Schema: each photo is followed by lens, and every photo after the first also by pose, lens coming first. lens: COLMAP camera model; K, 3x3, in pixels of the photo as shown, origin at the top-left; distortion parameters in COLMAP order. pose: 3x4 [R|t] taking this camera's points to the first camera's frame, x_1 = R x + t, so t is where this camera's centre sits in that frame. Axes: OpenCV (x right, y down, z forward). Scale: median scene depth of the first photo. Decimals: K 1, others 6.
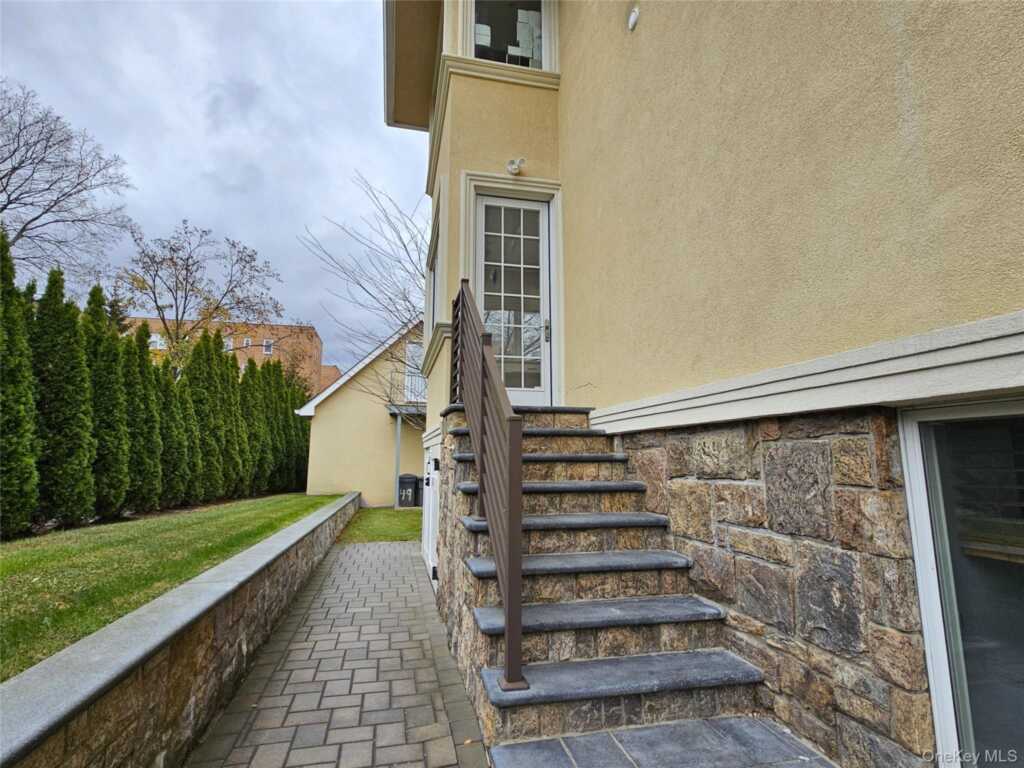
lens RADIAL K [[514.2, 0, 514.1], [0, 514.2, 378.5], [0, 0, 1]] dist [0.002470, 0.000652]
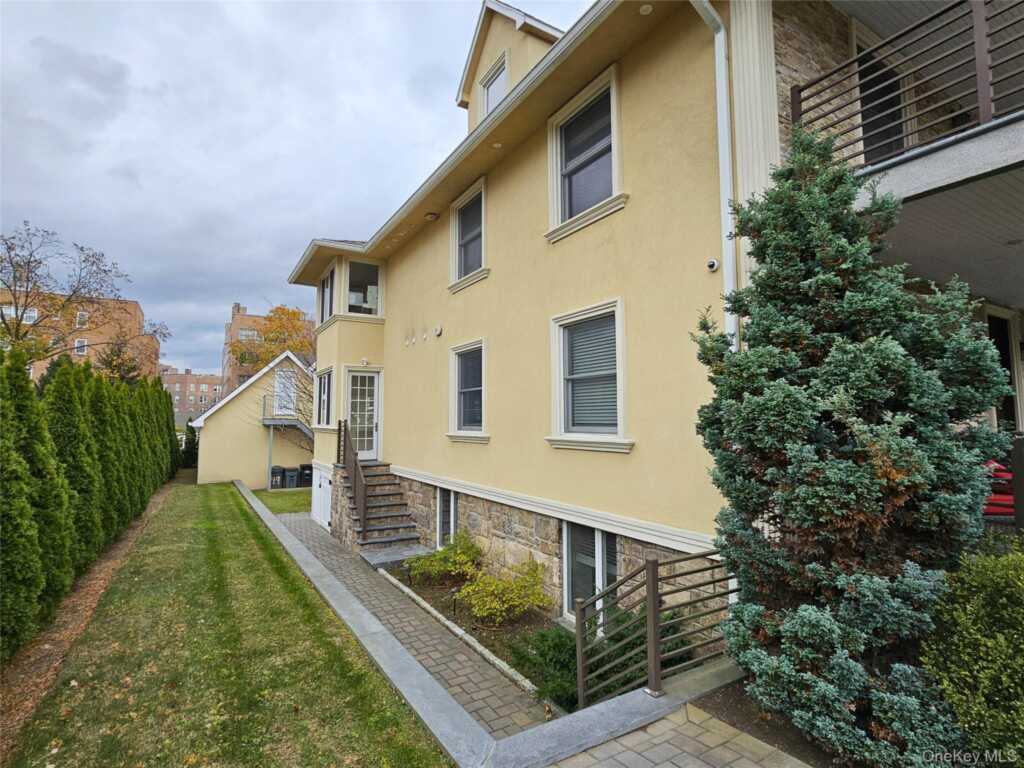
lens RADIAL K [[514.2, 0, 514.1], [0, 514.2, 378.5], [0, 0, 1]] dist [0.002470, 0.000652]
pose [[0.950357, 0.026904, 0.309997, -0.117043], [-0.048818, 0.996809, 0.063151, -0.746460], [-0.307309, -0.075149, 0.948638, -2.254069]]
